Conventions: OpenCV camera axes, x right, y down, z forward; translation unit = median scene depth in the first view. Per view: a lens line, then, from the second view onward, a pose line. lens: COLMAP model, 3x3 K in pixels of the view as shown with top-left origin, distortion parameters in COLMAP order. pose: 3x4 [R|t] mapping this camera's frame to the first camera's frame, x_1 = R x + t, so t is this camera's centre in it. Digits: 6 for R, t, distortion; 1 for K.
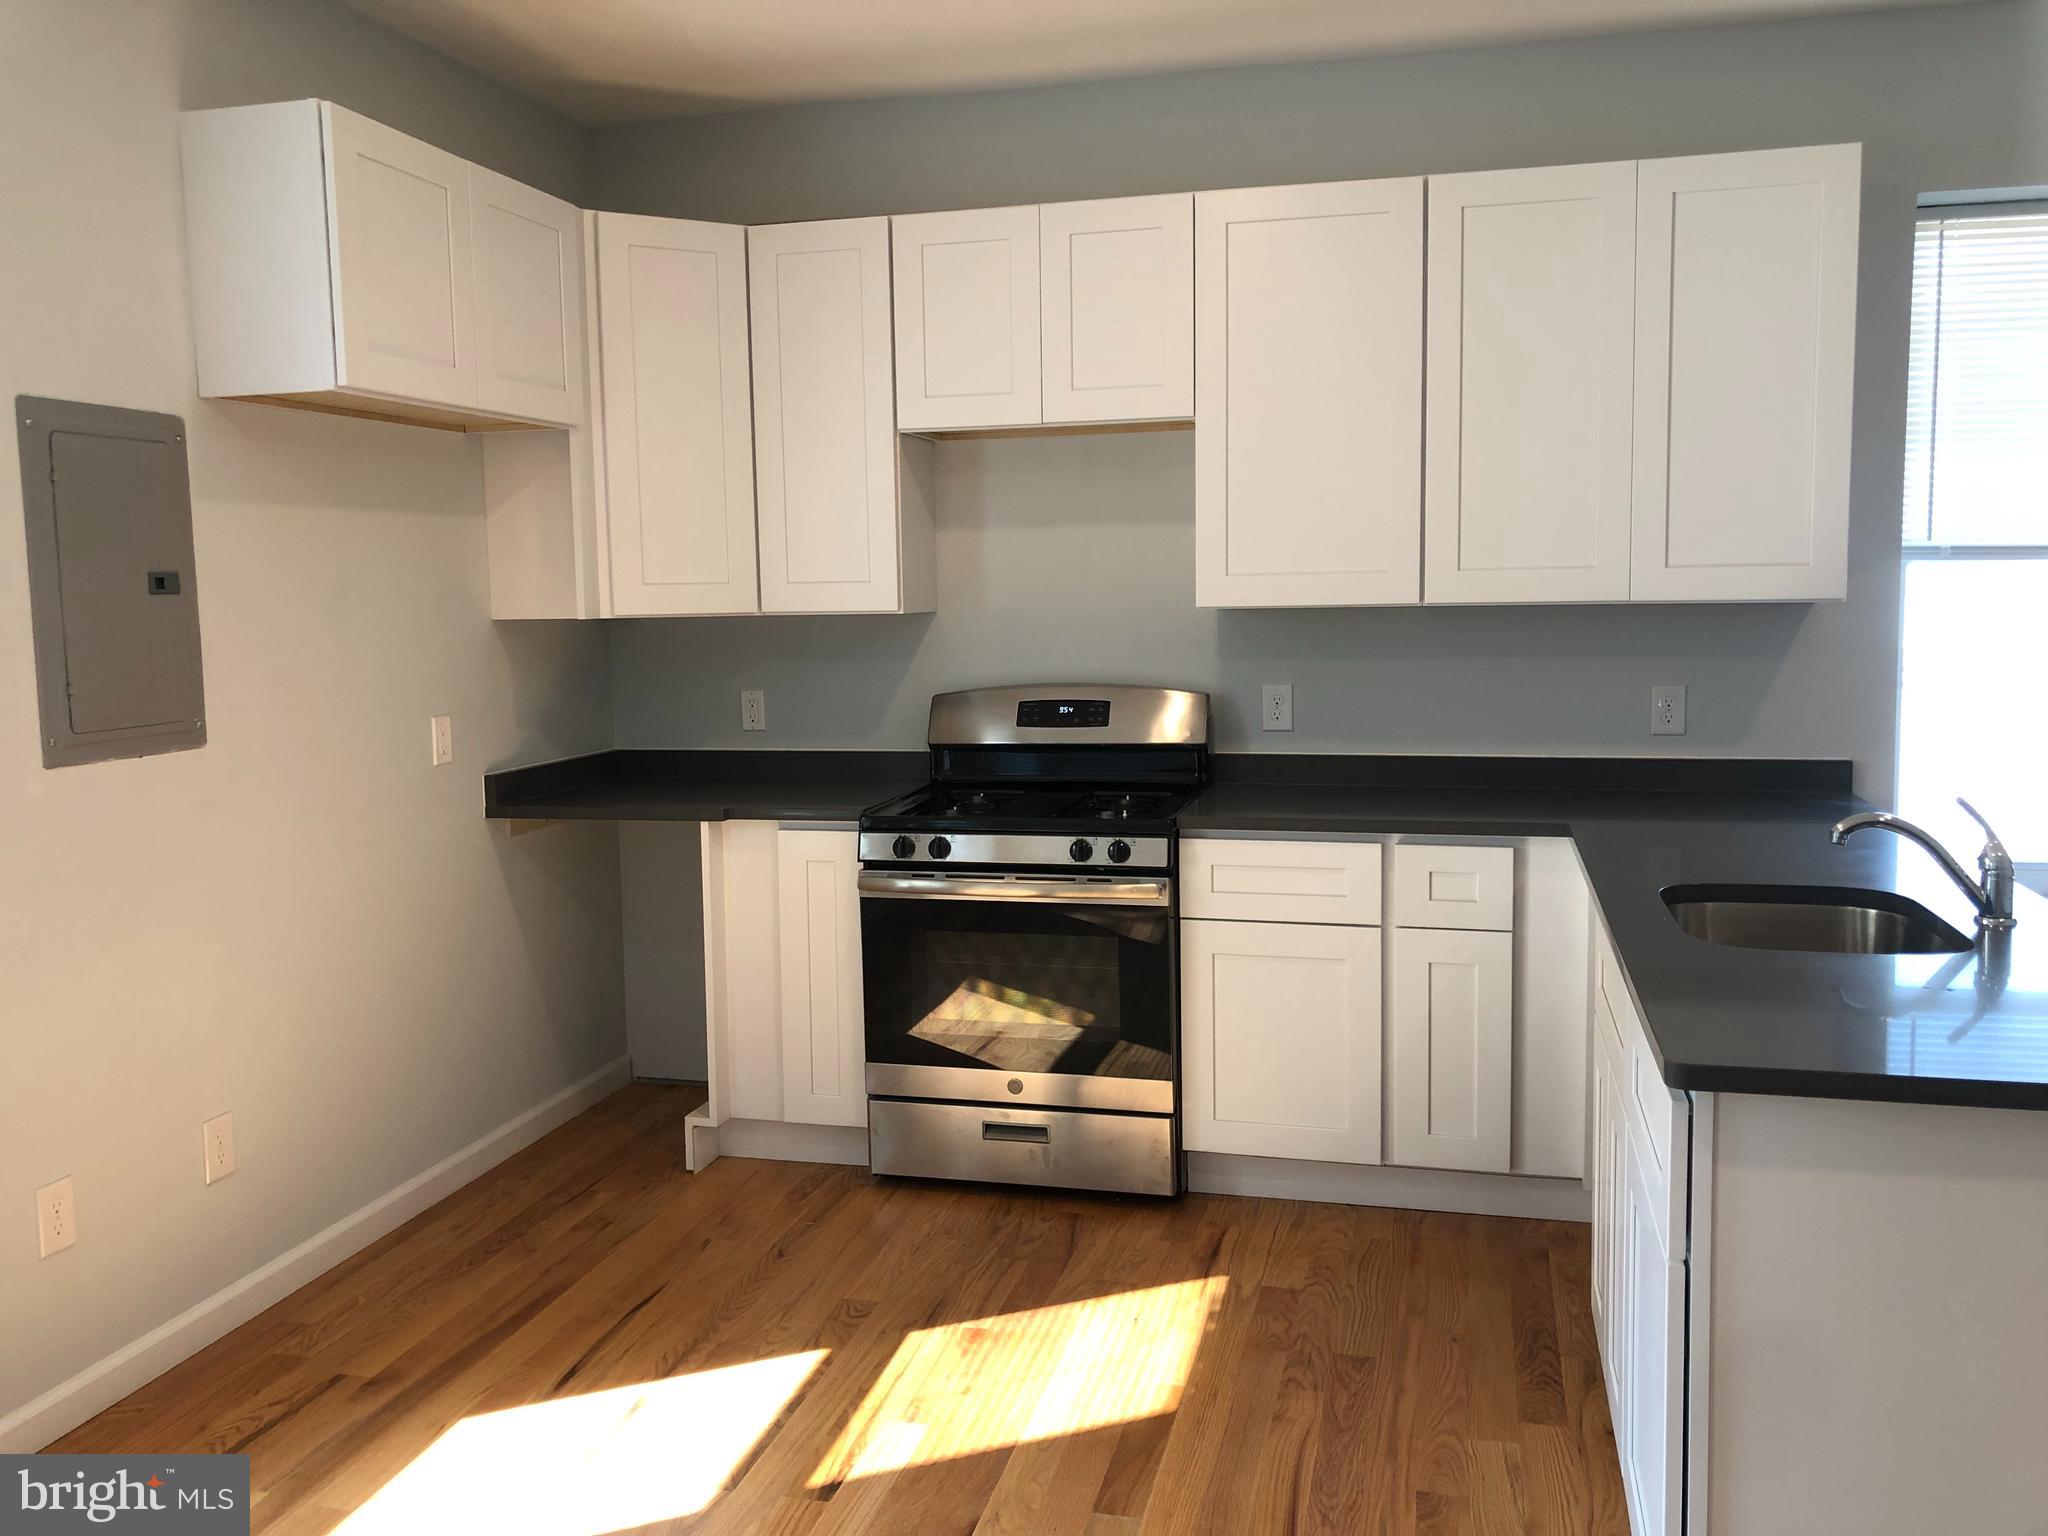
lens RADIAL K [[1690.7, 0, 1028.8], [0, 1690.7, 752.4], [0, 0, 1]] dist [0.038528, -0.040709]
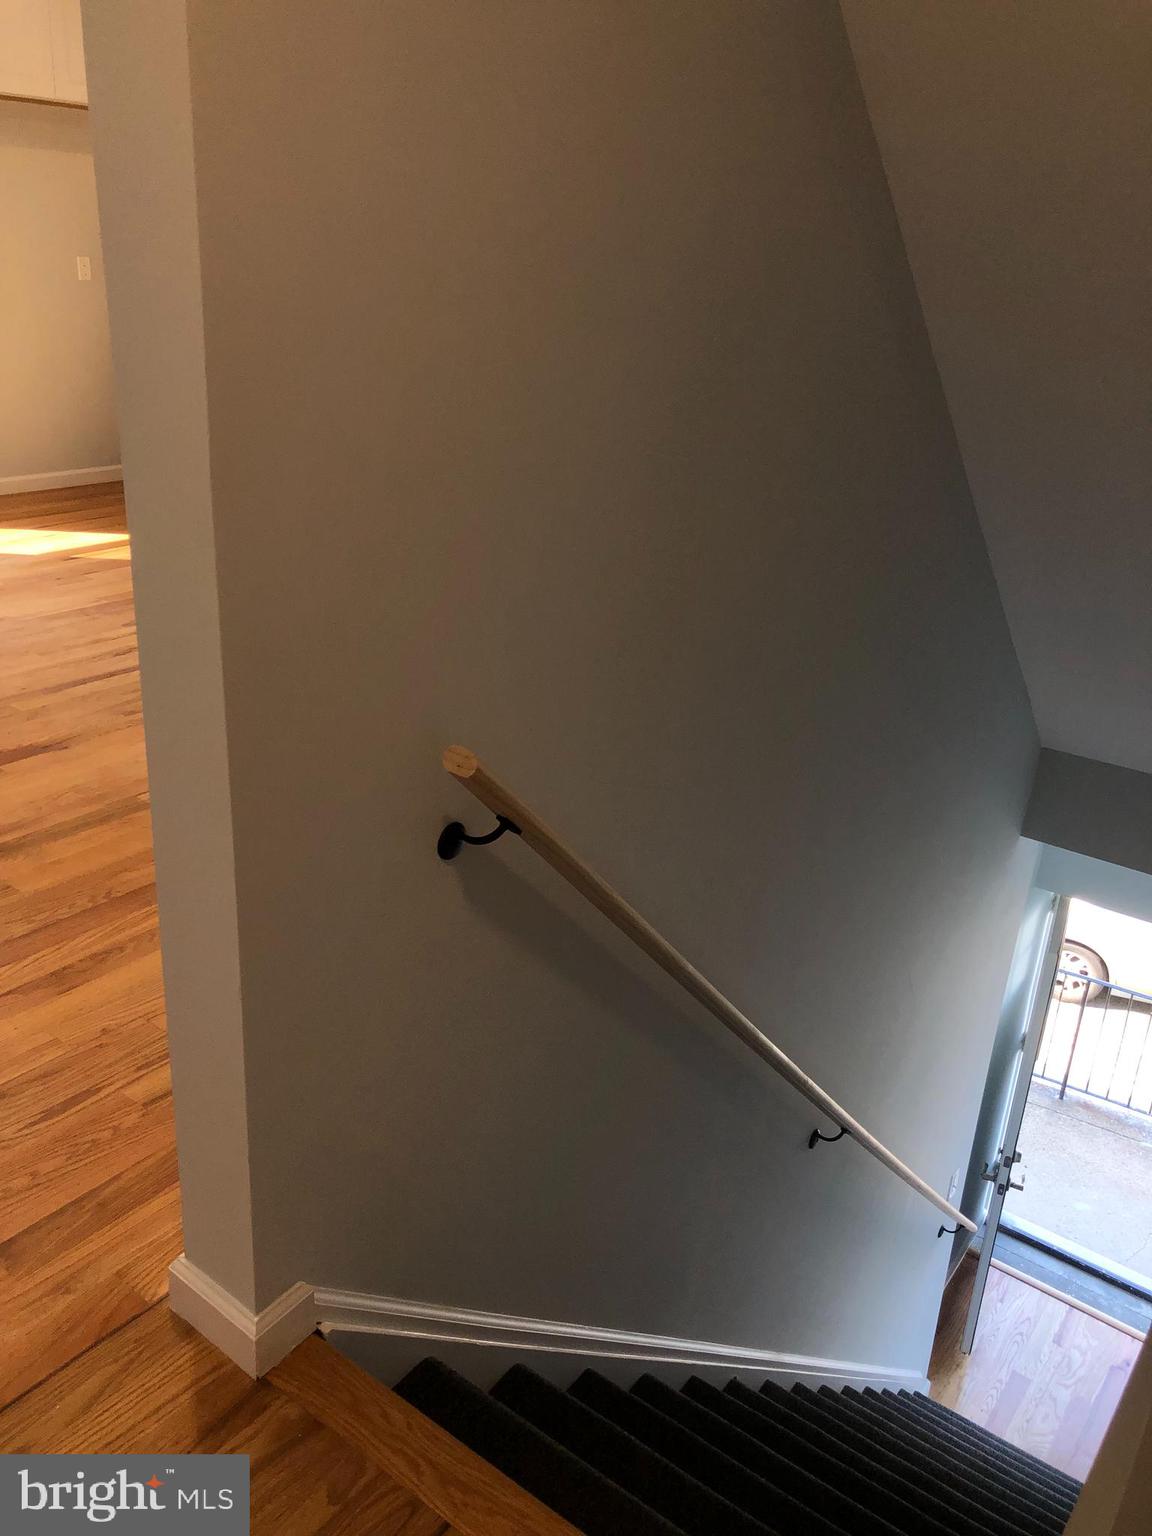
lens RADIAL K [[1268.0, 0, 572.0], [0, 1268.0, 764.4], [0, 0, 1]] dist [0.038528, -0.040709]
pose [[0.922943, 0.201470, -0.328004, 0.909390], [-0.101451, 0.949282, 0.297611, 0.046211], [0.371328, -0.241401, 0.896572, -0.386700]]
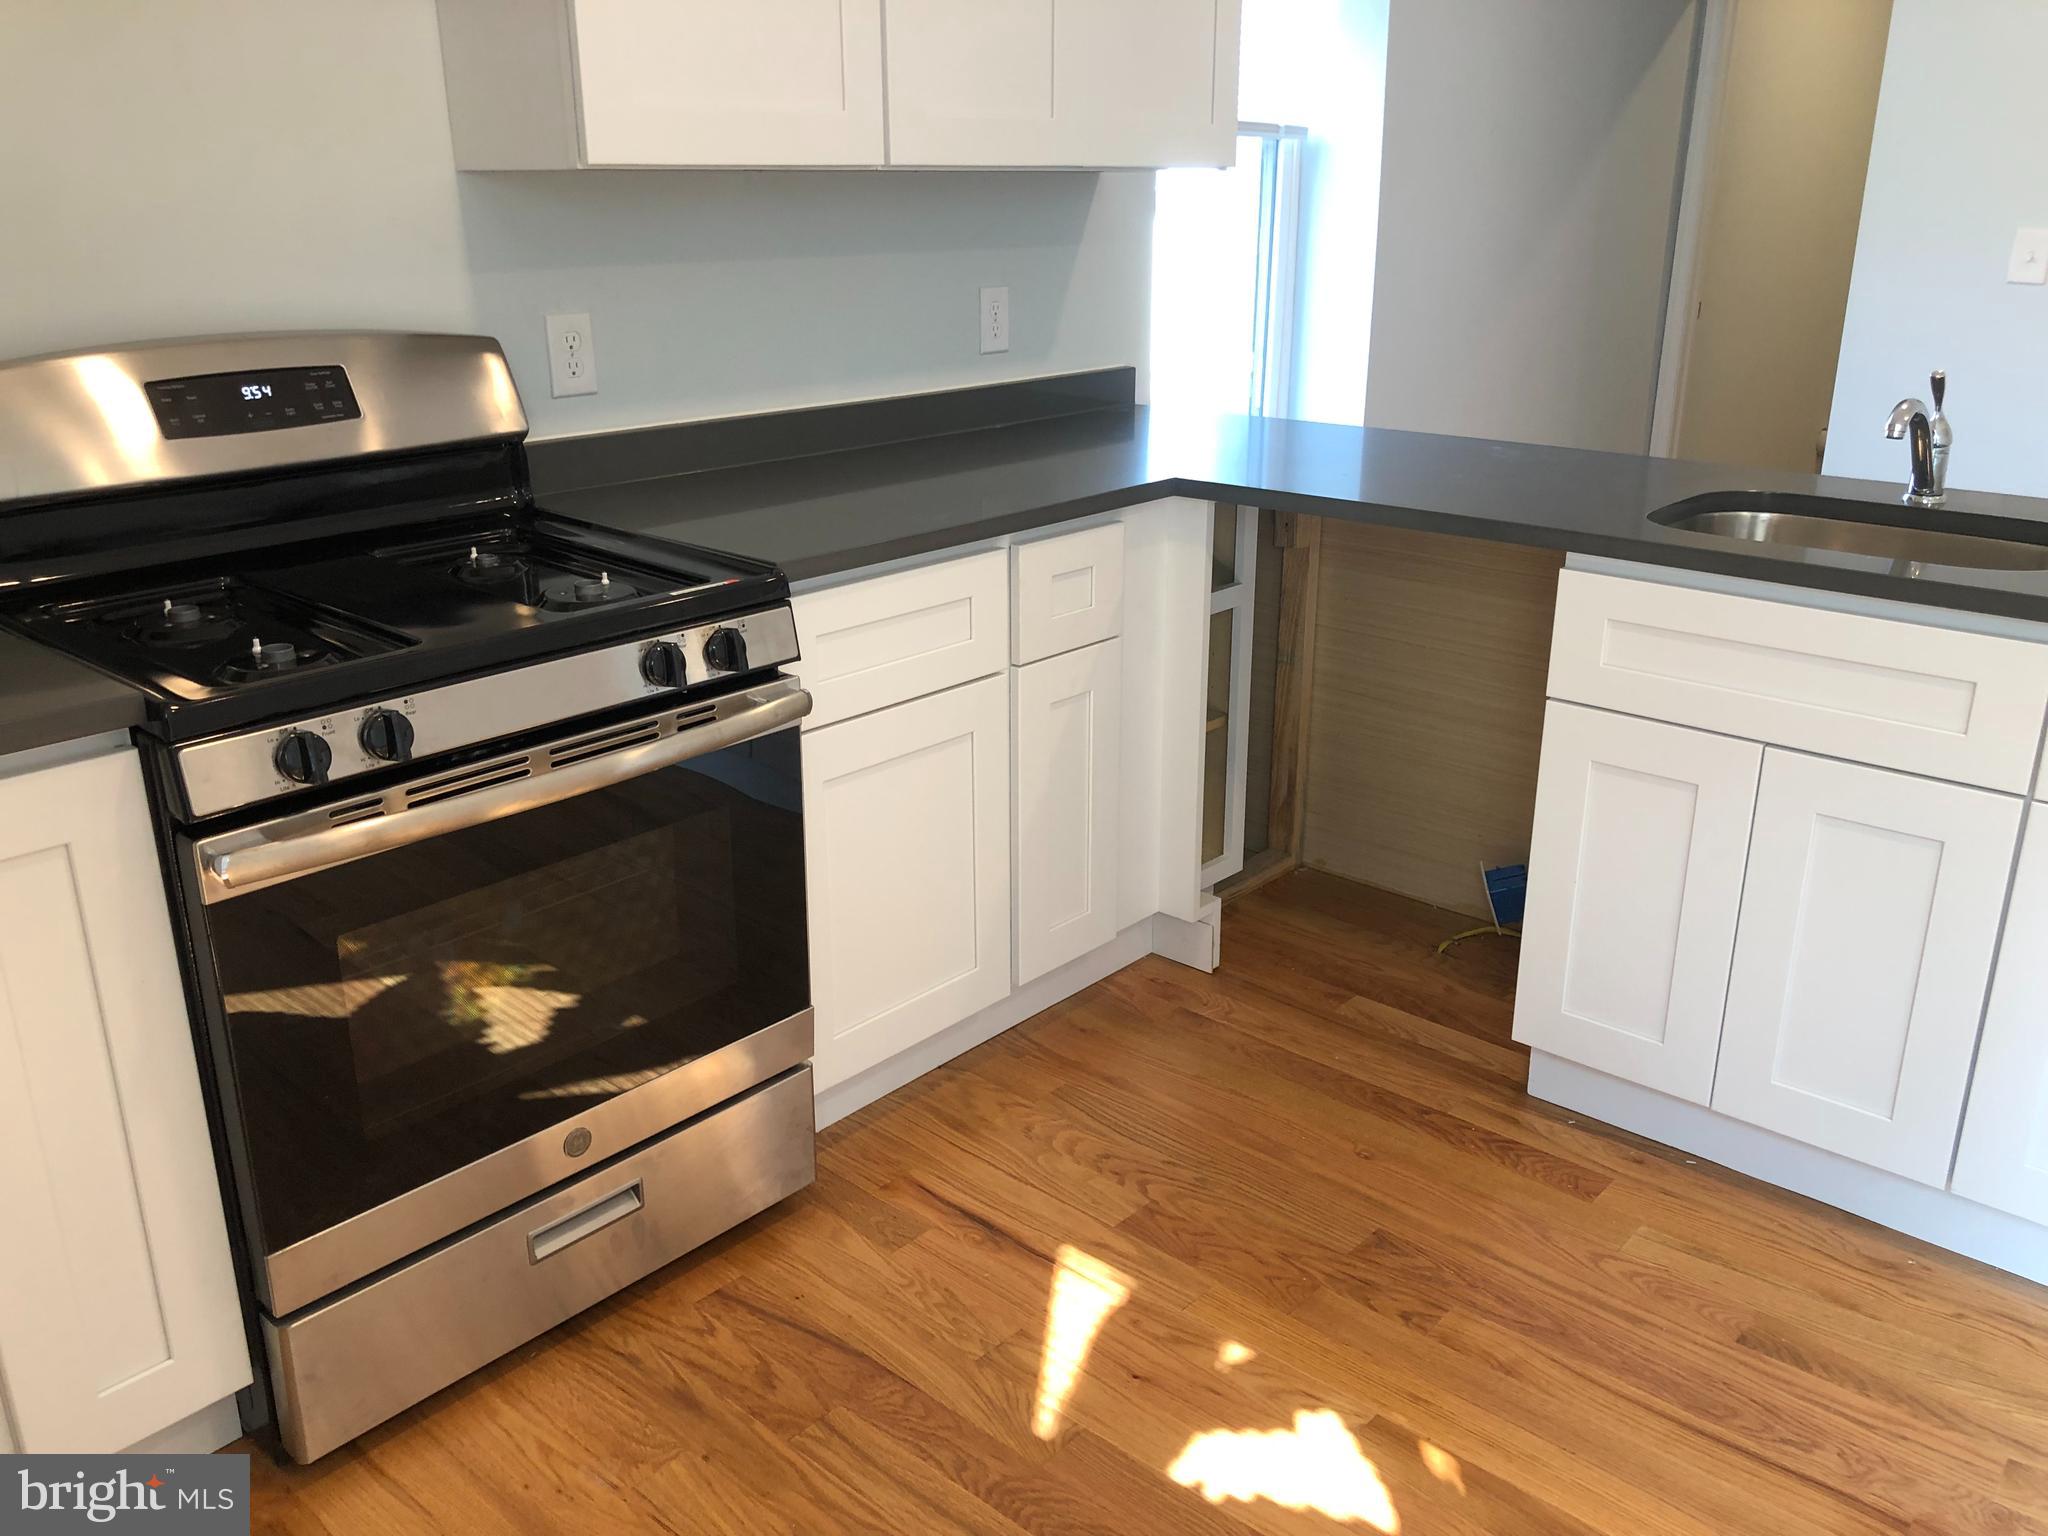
lens RADIAL K [[1690.7, 0, 1022.7], [0, 1690.7, 766.5], [0, 0, 1]] dist [0.038528, -0.040709]
pose [[0.459860, -0.281647, 0.842142, -0.348710], [0.081531, 0.957754, 0.275791, -0.043371], [-0.884241, -0.058164, 0.463396, 0.646361]]
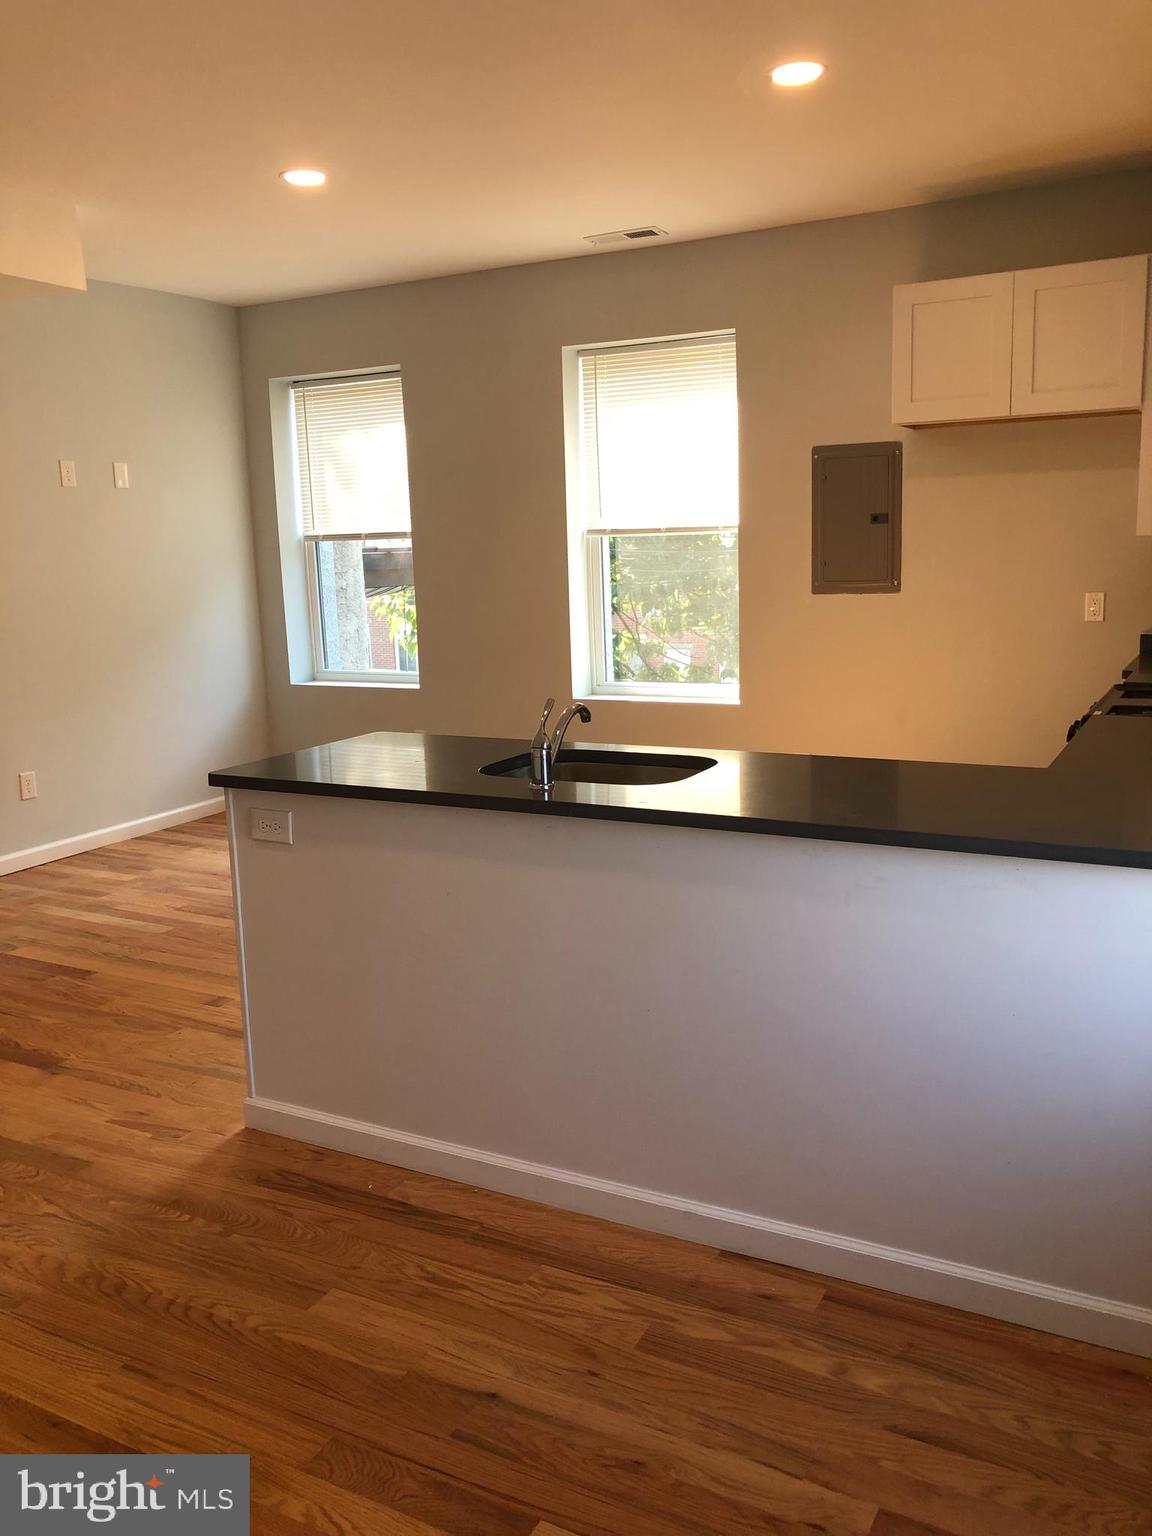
lens RADIAL K [[1268.0, 0, 584.8], [0, 1268.0, 772.0], [0, 0, 1]] dist [0.038528, -0.040709]
pose [[-0.246521, 0.208937, -0.946347, 1.025360], [-0.056386, 0.971737, 0.229232, -0.111280], [0.967496, 0.109871, -0.227772, 0.838577]]
